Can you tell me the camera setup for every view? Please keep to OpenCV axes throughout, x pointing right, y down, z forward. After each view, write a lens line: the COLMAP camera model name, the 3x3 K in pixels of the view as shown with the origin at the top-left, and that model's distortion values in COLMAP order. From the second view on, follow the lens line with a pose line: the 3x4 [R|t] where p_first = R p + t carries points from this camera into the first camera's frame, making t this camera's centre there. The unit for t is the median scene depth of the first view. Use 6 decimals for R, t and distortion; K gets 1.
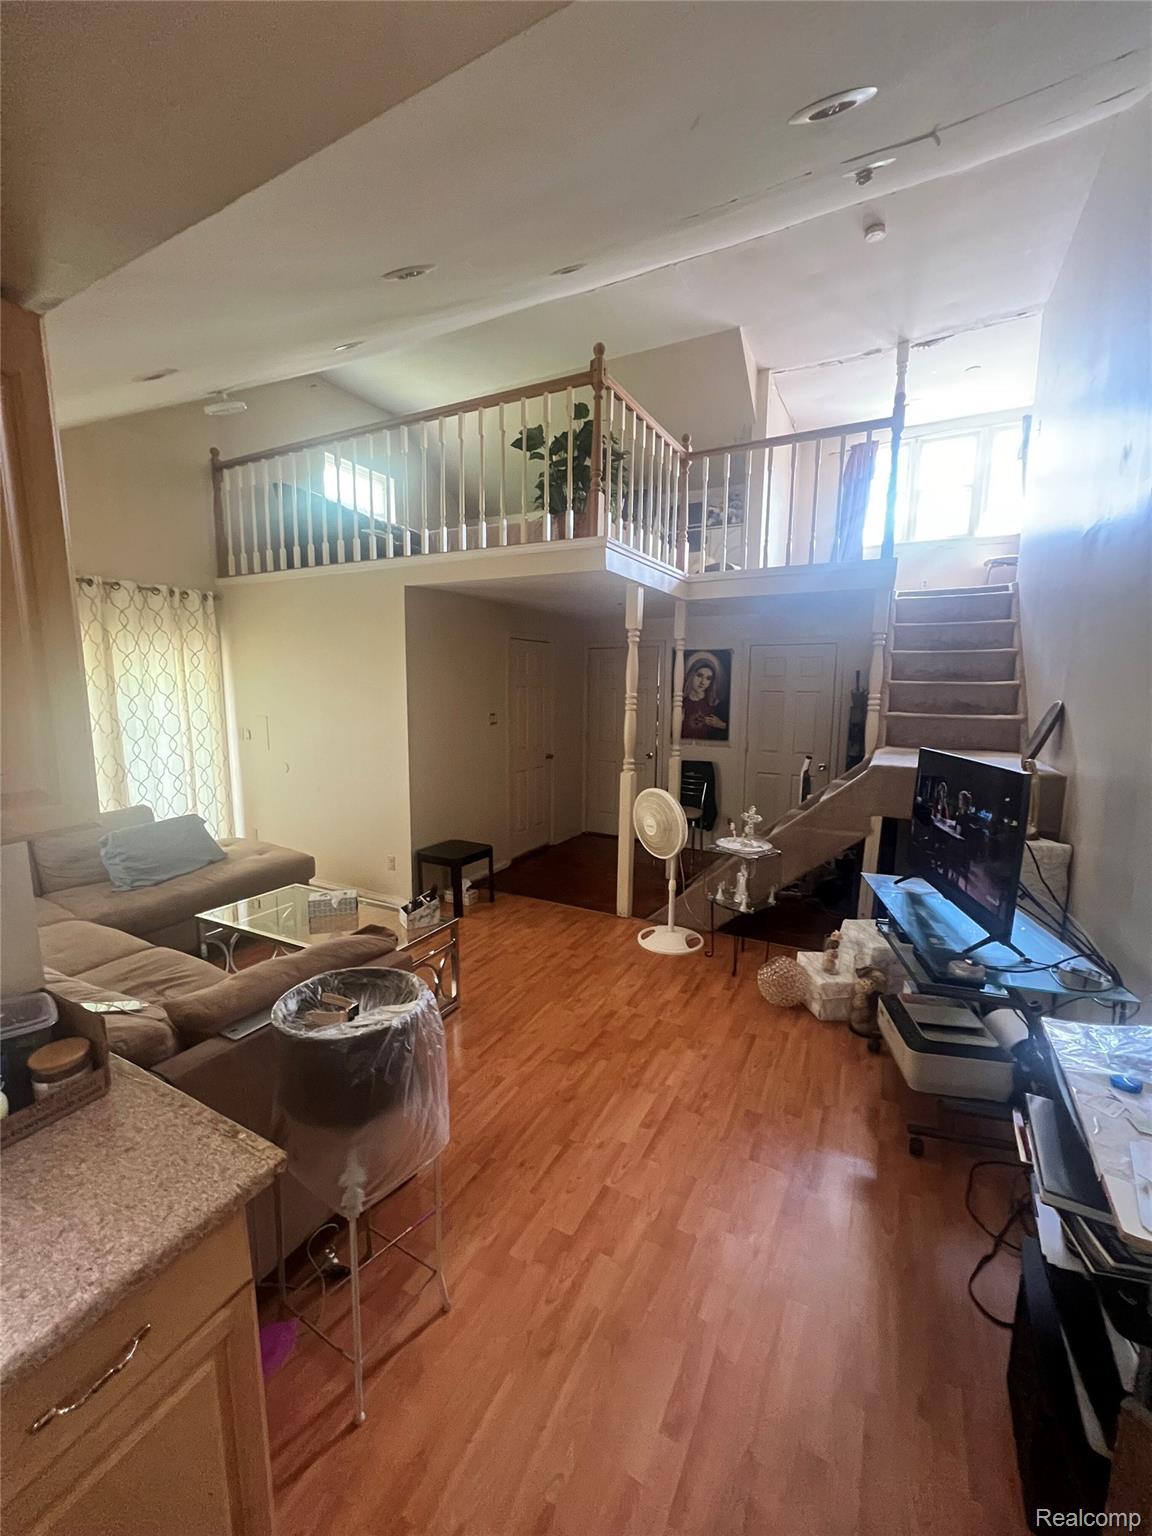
lens RADIAL K [[614.7, 0, 569.9], [0, 614.7, 764.3], [0, 0, 1]] dist [0.002803, 0.000222]
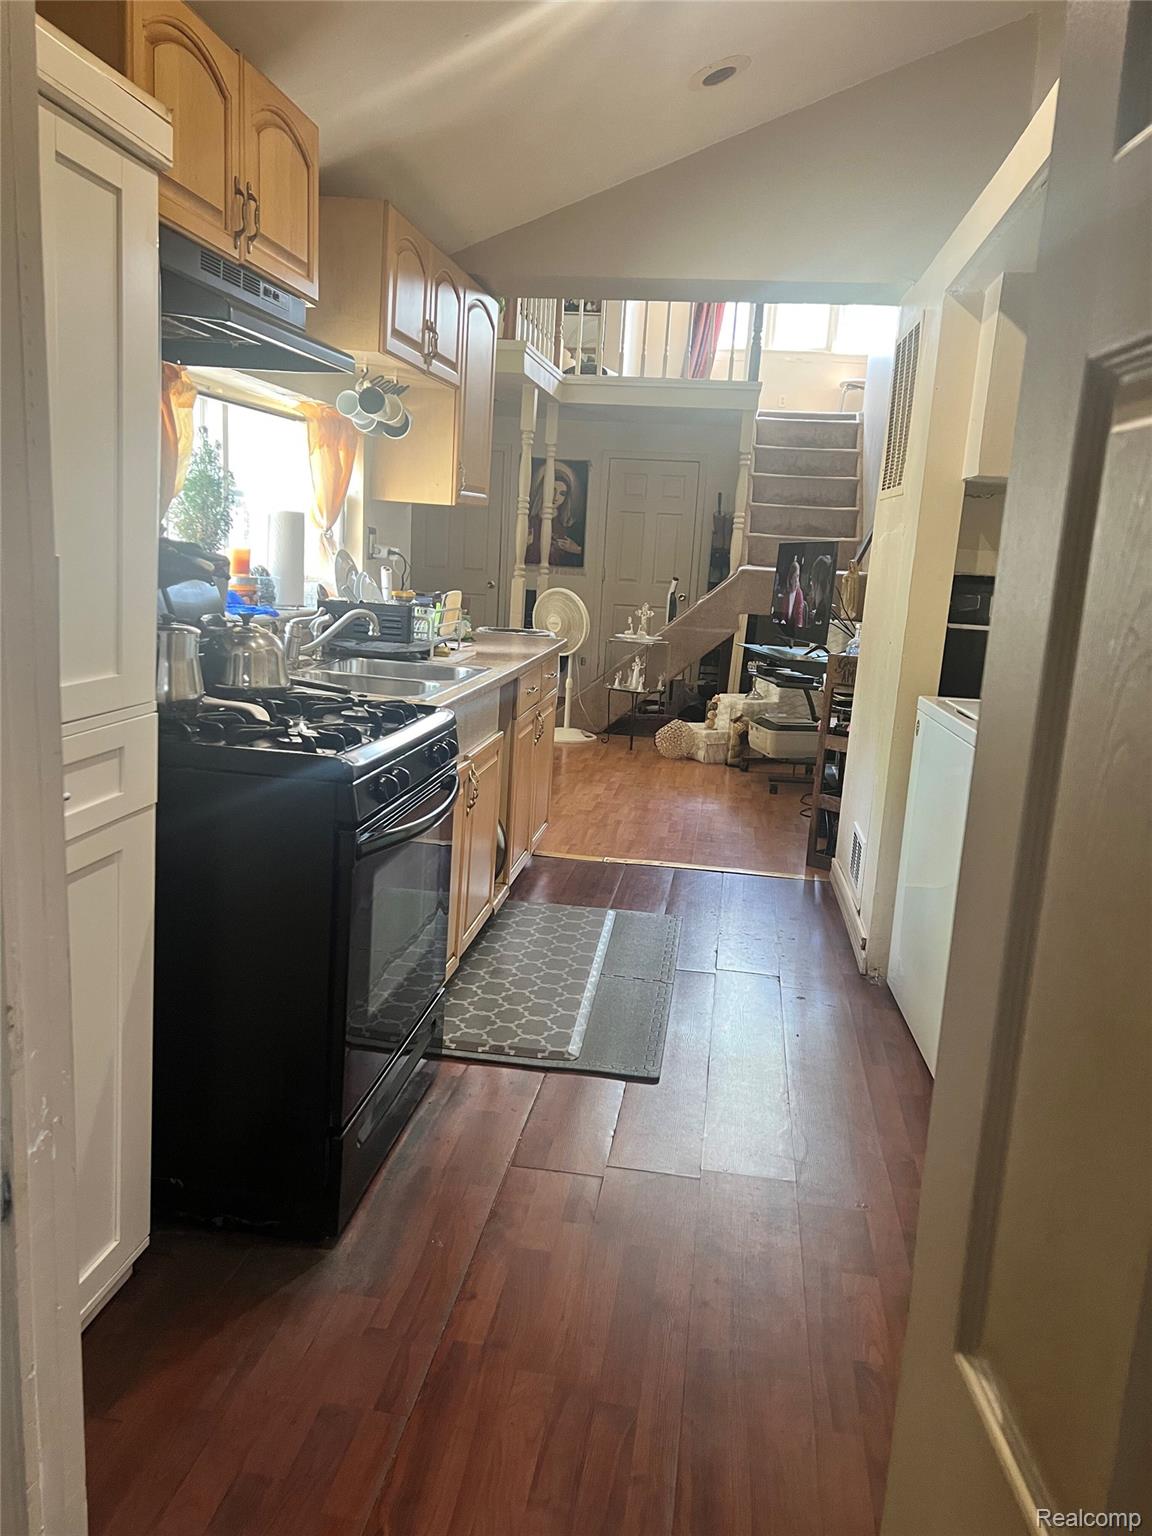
lens RADIAL K [[1138.5, 0, 576.0], [0, 1138.5, 768.0], [0, 0, 1]] dist [0.059875, -0.001799]
pose [[0.938644, -0.023171, 0.344107, -0.371288], [-0.003252, 0.997101, 0.076013, 0.143098], [-0.344871, -0.072469, 0.935848, -0.630994]]
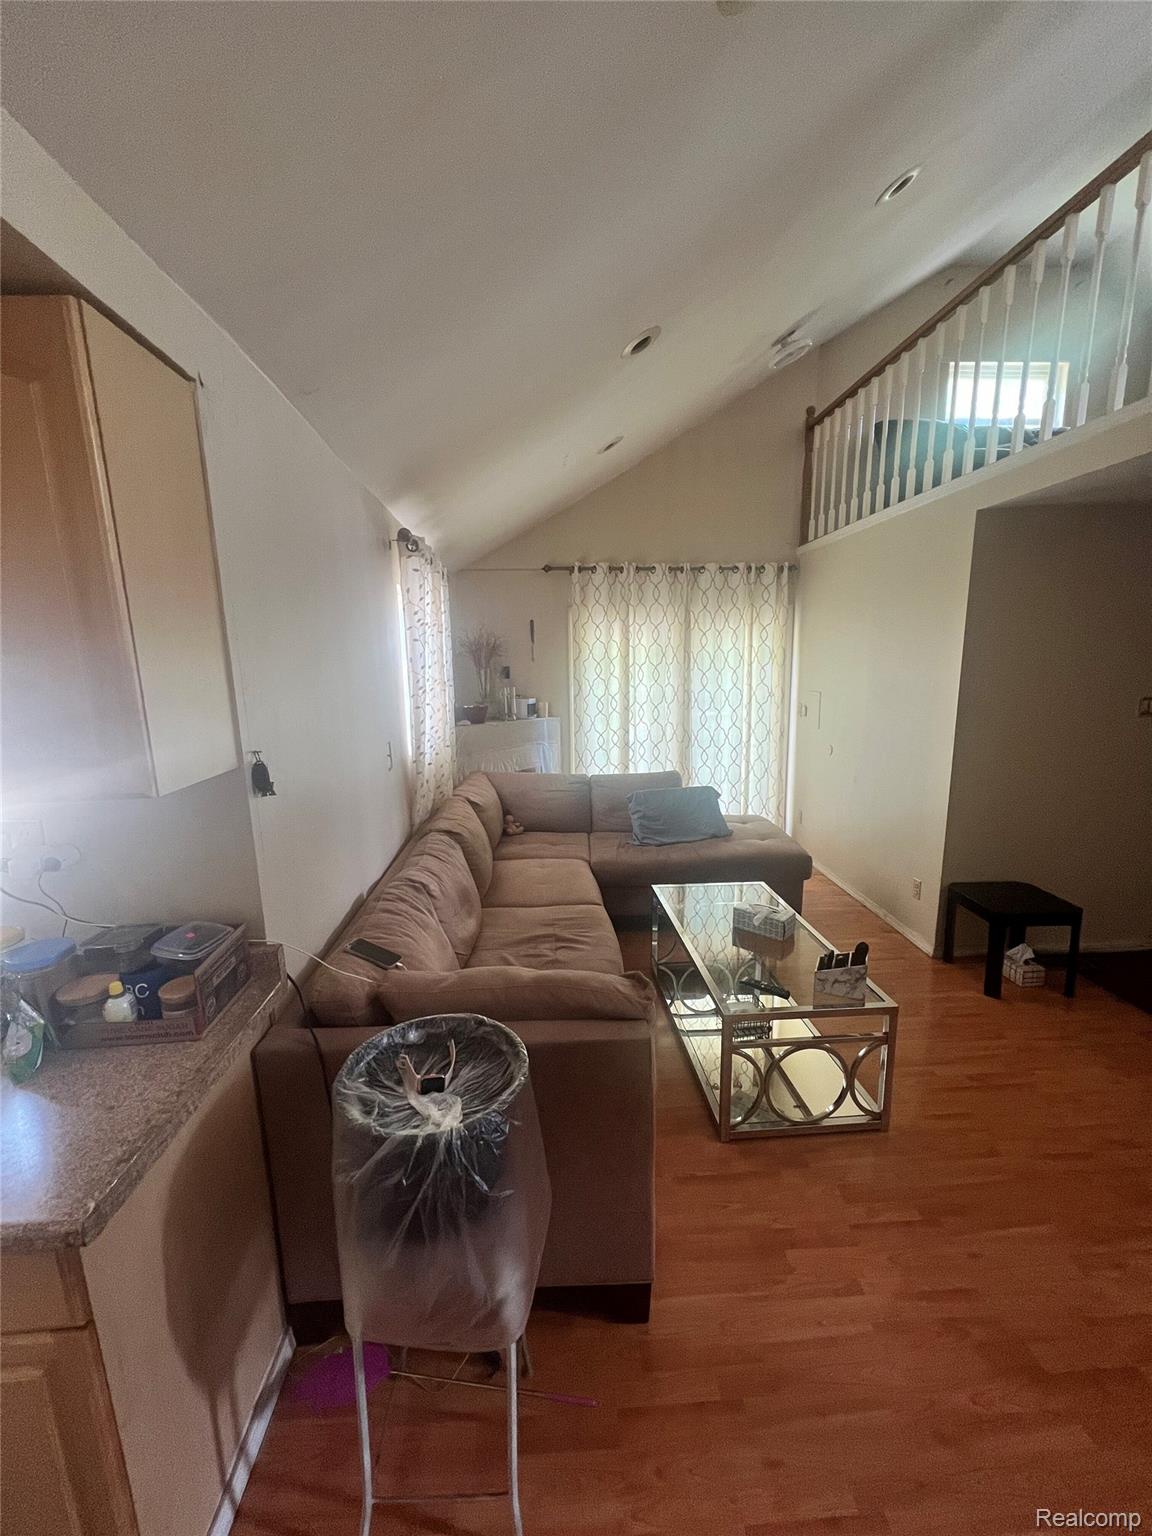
lens RADIAL K [[614.7, 0, 569.9], [0, 614.7, 764.3], [0, 0, 1]] dist [0.002803, 0.000222]
pose [[0.529815, 0.124073, -0.838989, 0.110949], [-0.088996, 0.991913, 0.090487, -0.025386], [0.843431, 0.026726, 0.536573, 0.239973]]
